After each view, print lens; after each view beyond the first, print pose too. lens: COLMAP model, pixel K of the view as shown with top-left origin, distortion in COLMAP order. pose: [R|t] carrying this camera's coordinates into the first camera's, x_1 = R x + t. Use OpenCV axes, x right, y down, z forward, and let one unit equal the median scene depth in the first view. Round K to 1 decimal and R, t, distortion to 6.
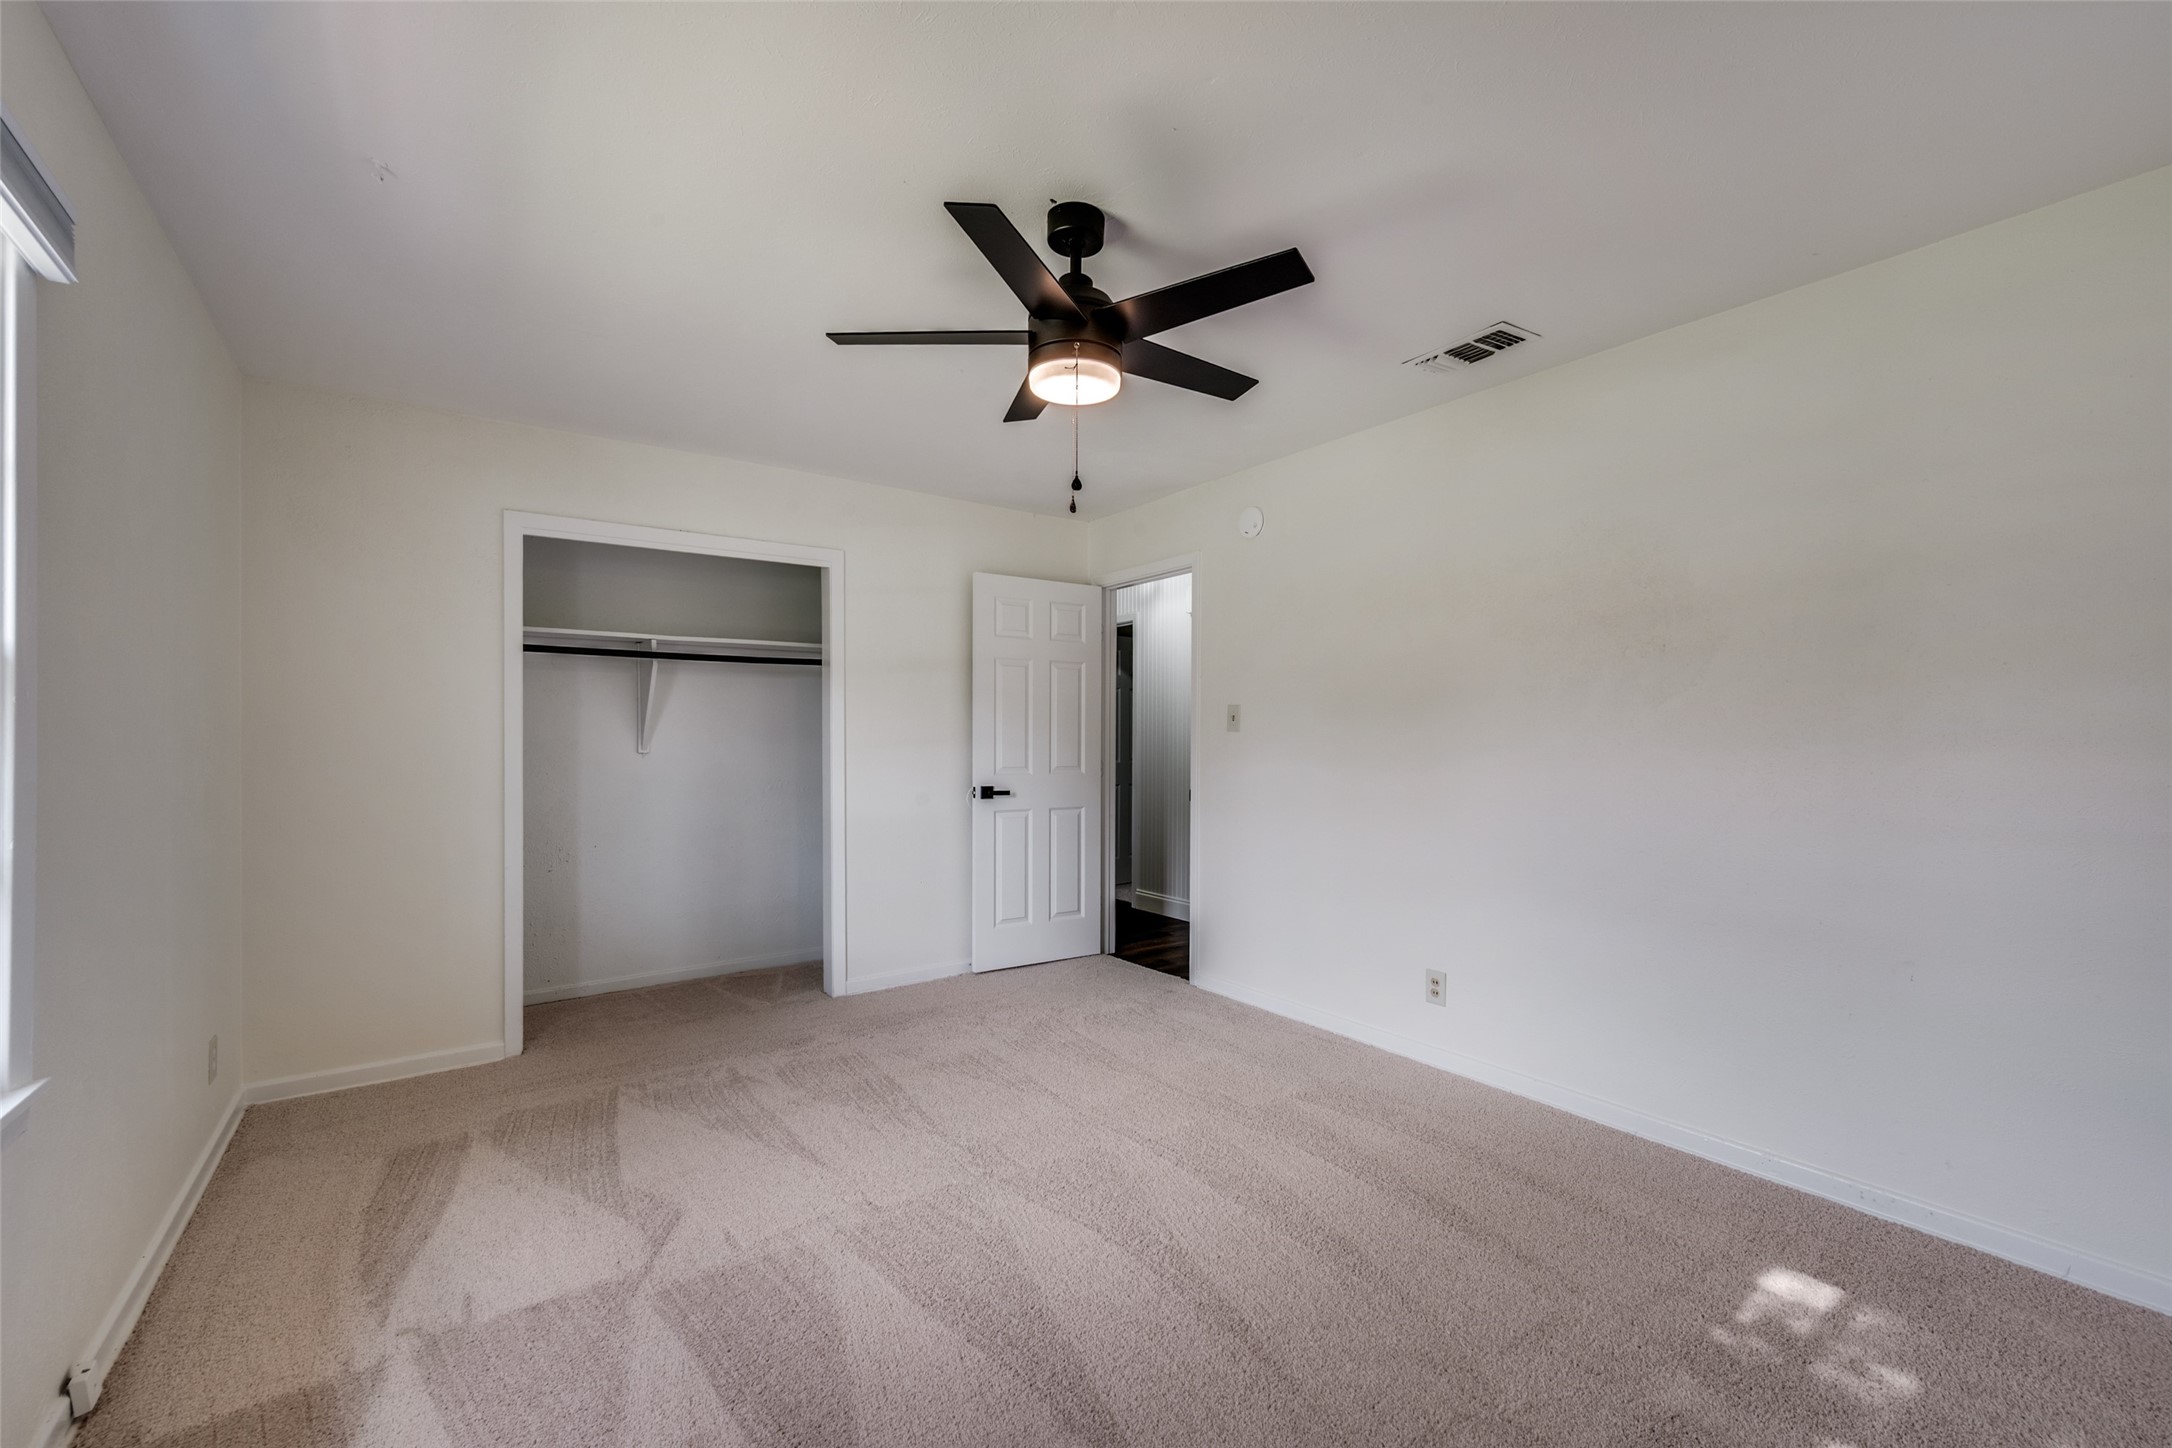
lens RADIAL K [[890.1, 0, 1095.6], [0, 890.1, 740.1], [0, 0, 1]] dist [0.001872, 0.000198]
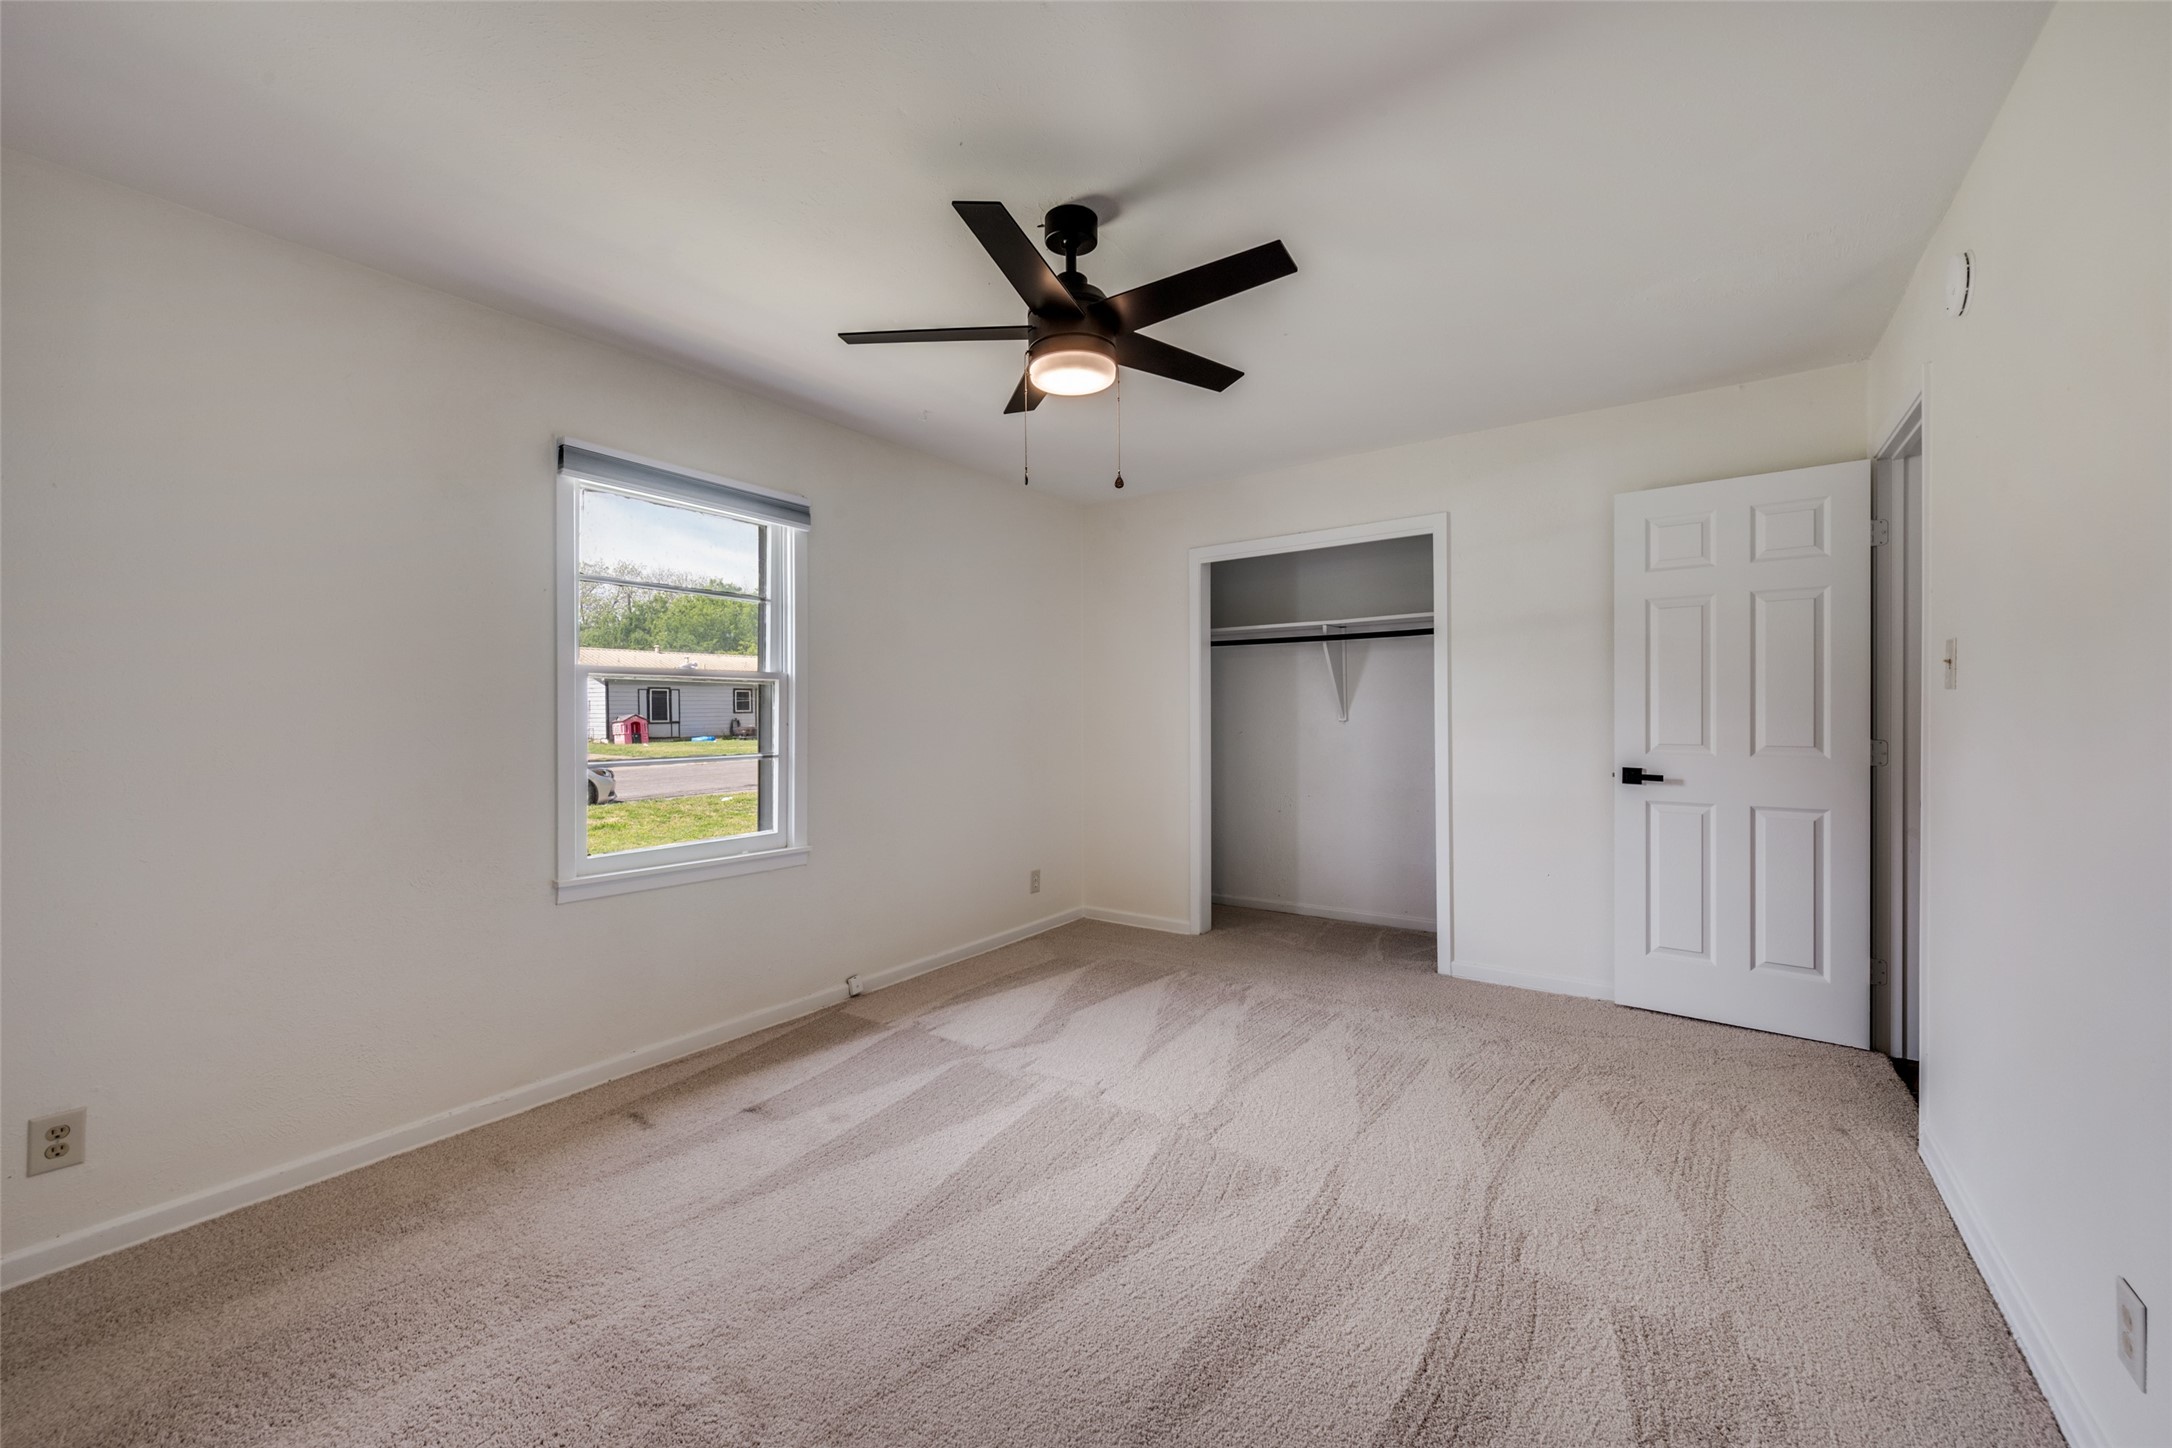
lens RADIAL K [[853.4, 0, 1091.6], [0, 853.4, 713.3], [0, 0, 1]] dist [0.001096, -0.000009]
pose [[0.304327, -0.000817, -0.952567, 0.498021], [0.006215, 0.999980, 0.001128, 0.001009], [0.952547, -0.006263, 0.304326, 0.370957]]
